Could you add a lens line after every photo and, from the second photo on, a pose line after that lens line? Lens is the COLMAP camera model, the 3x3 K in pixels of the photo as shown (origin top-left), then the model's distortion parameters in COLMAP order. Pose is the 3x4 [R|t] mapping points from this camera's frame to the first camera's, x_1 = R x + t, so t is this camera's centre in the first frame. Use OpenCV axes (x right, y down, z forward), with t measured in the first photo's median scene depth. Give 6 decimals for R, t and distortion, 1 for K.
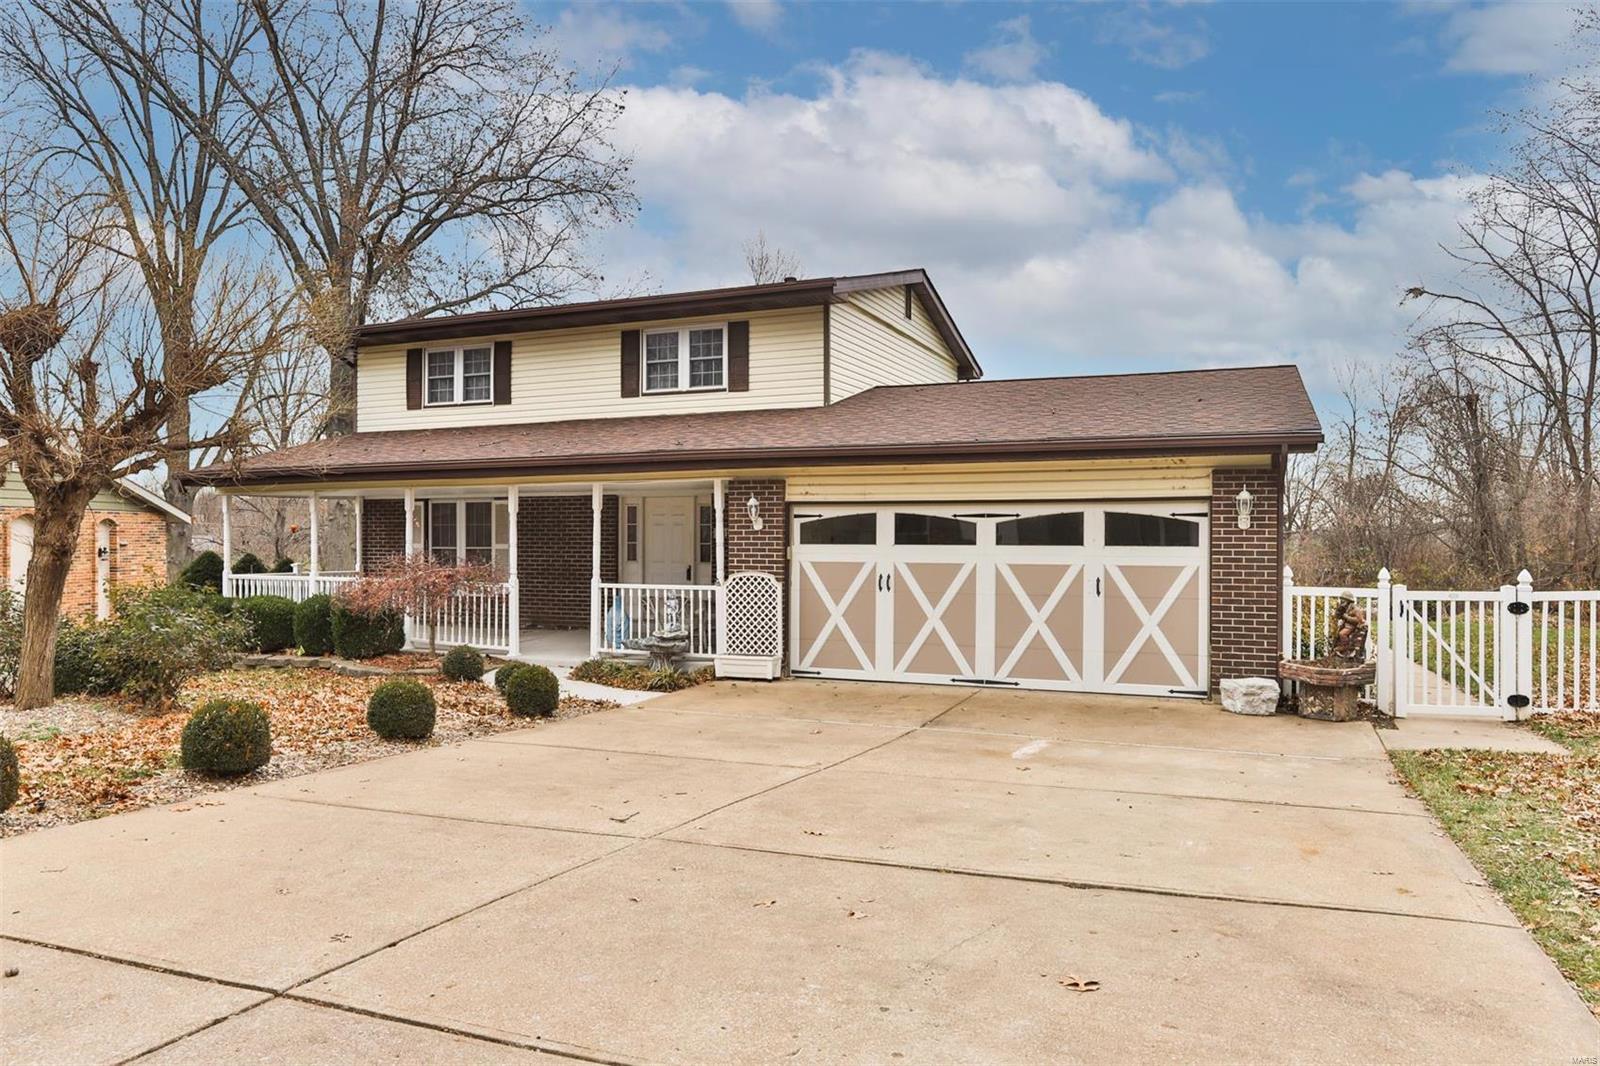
lens RADIAL K [[1062.3, 0, 800.0], [0, 1062.3, 533.0], [0, 0, 1]] dist [-0.000701, -0.000836]
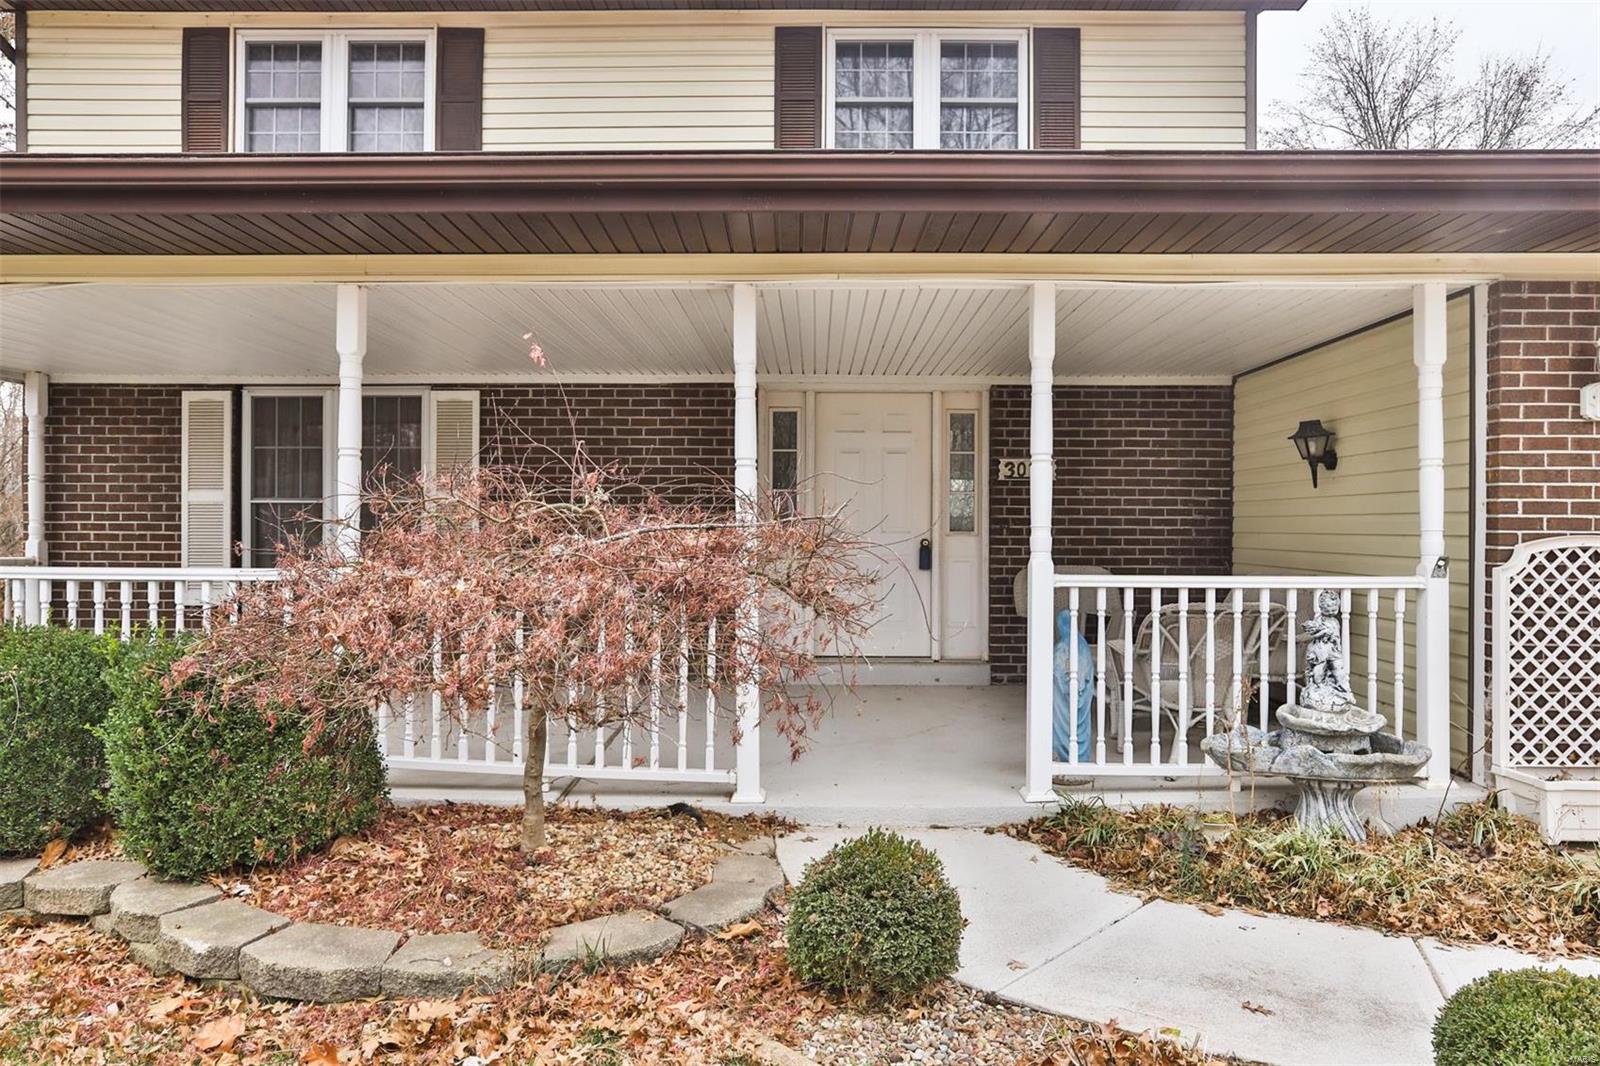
lens RADIAL K [[1000.8, 0, 840.8], [0, 1000.8, 538.8], [0, 0, 1]] dist [0.003286, 0.001833]
pose [[0.929458, 0.003582, 0.368911, -0.402838], [-0.006353, 0.999960, 0.006295, 0.037028], [-0.368874, -0.008194, 0.929443, 0.786284]]
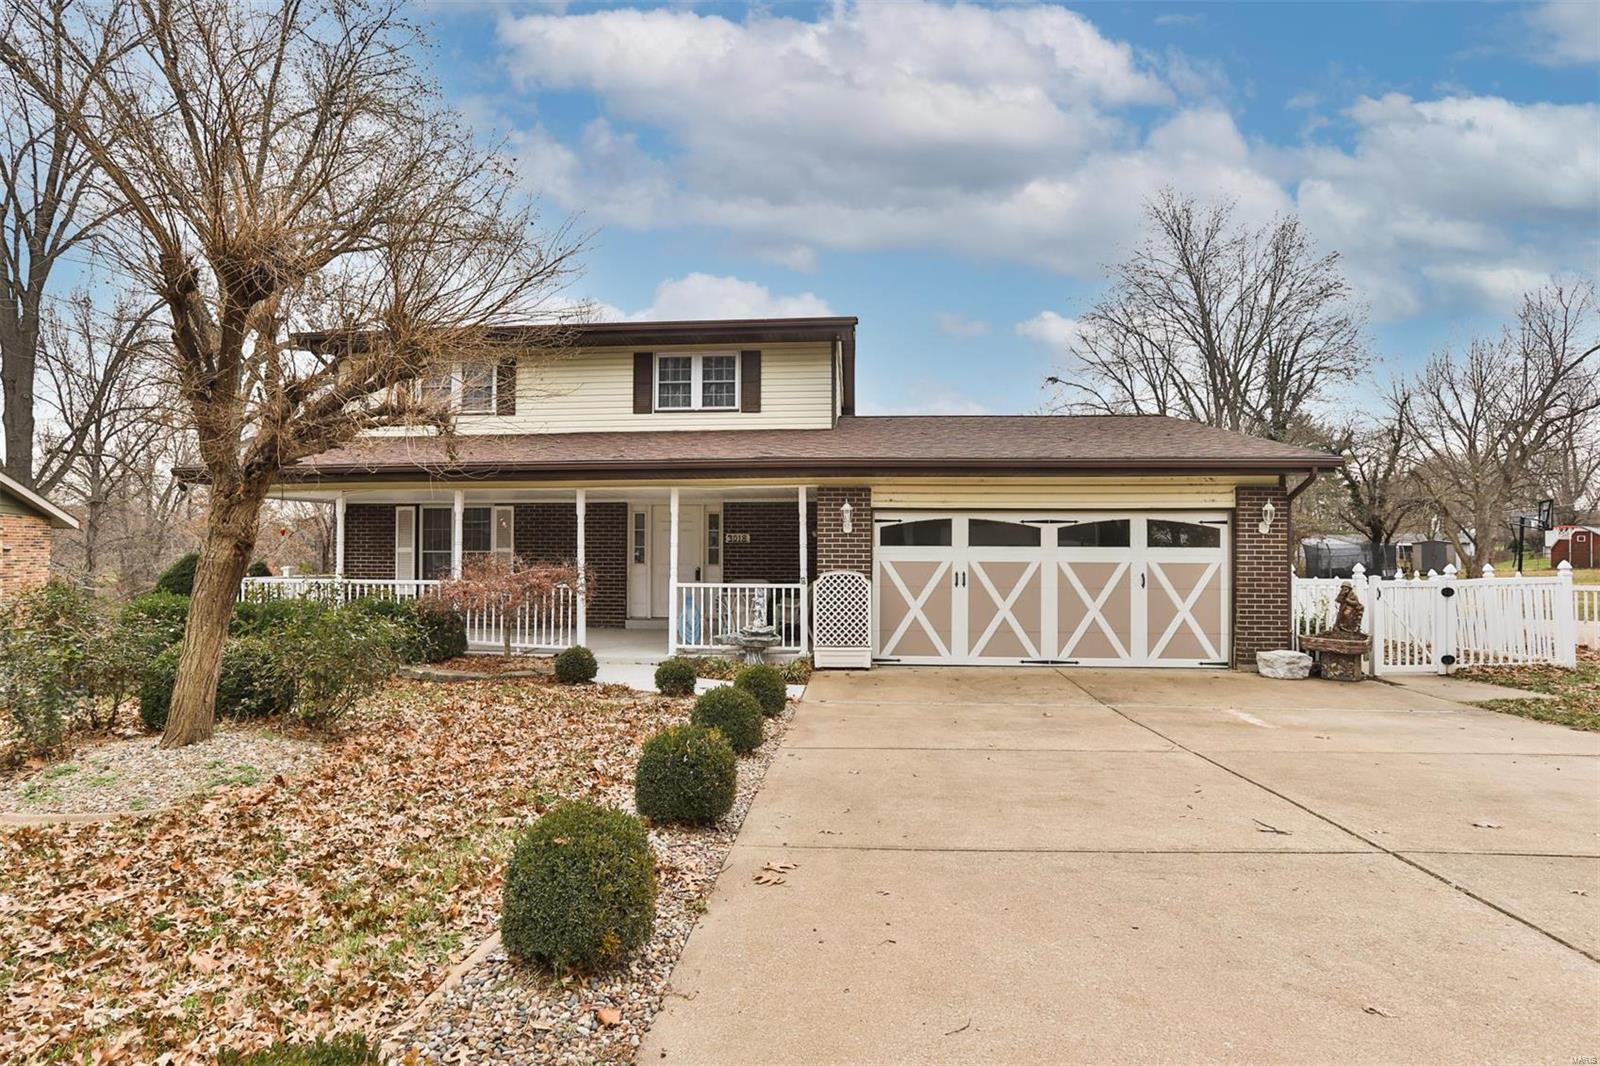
lens RADIAL K [[810.6, 0, 799.5], [0, 810.6, 538.7], [0, 0, 1]] dist [-0.023505, 0.001097]
pose [[0.953661, 0.006934, 0.300803, -0.342387], [-0.003762, 0.999931, -0.011122, 0.013010], [-0.300860, 0.009475, 0.953621, 0.211670]]
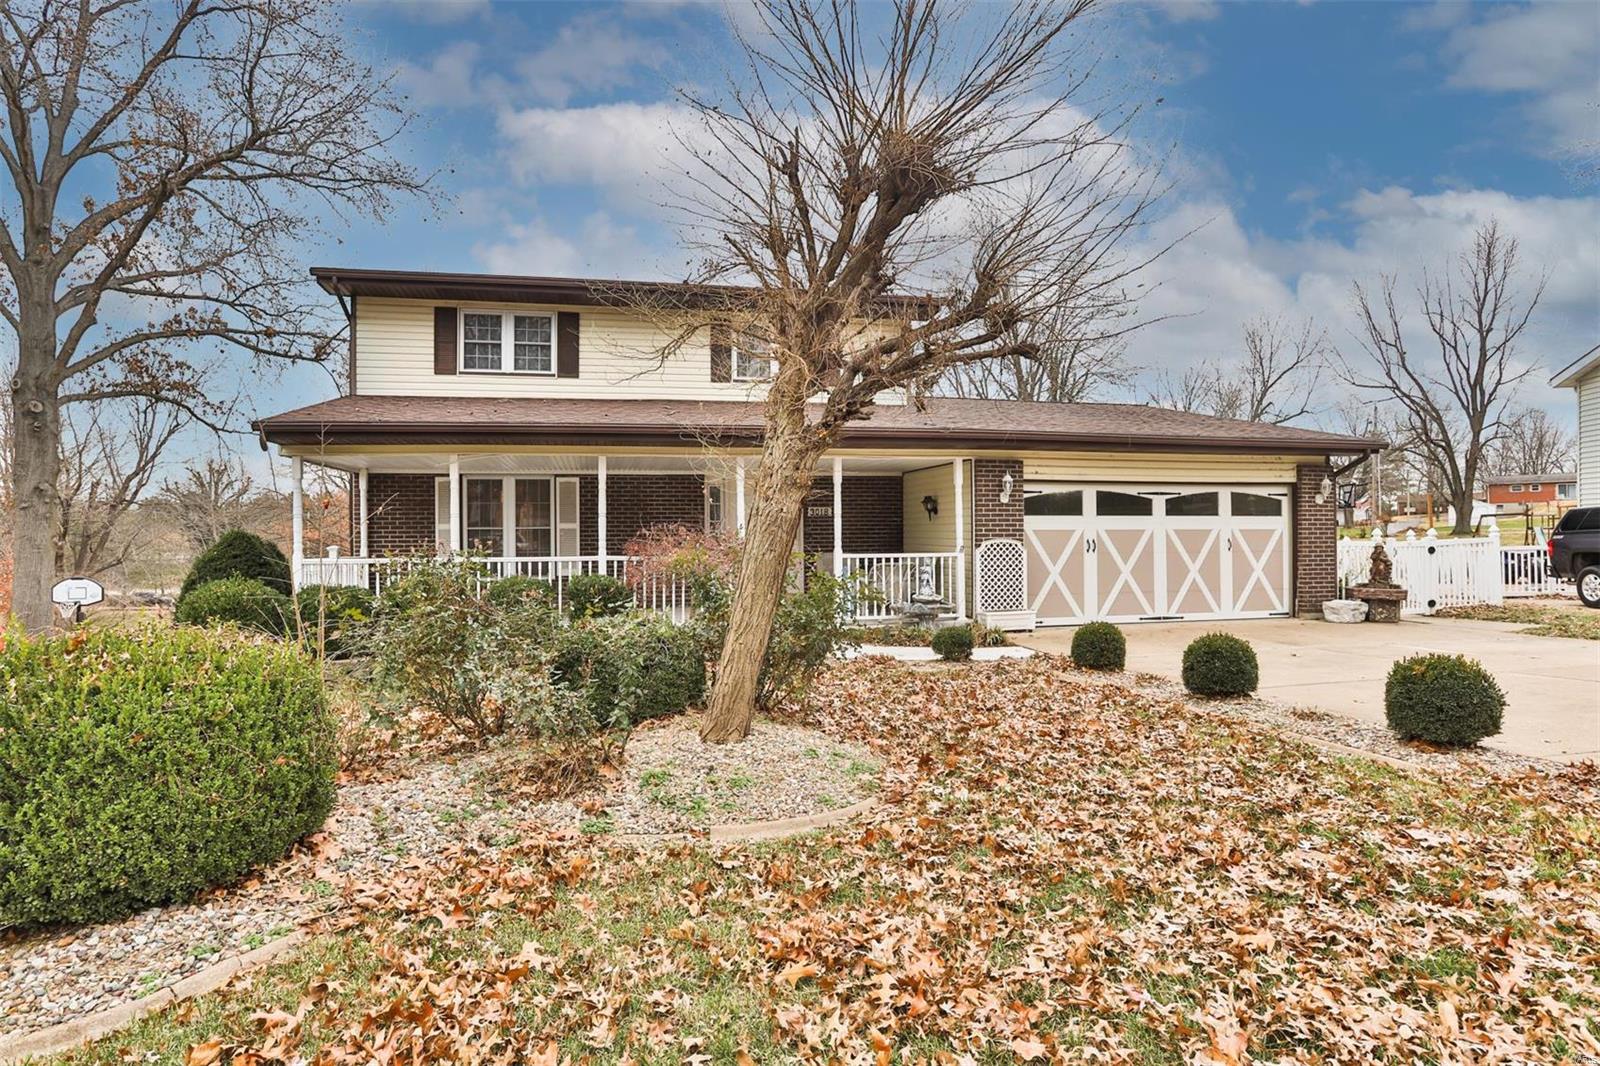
lens RADIAL K [[824.3, 0, 761.1], [0, 824.3, 533.1], [0, 0, 1]] dist [-0.029536, 0.000687]
pose [[0.839673, -0.011857, 0.542963, -0.763715], [0.003610, 0.999861, 0.016253, 0.013878], [-0.543081, -0.011687, 0.839599, 0.384115]]
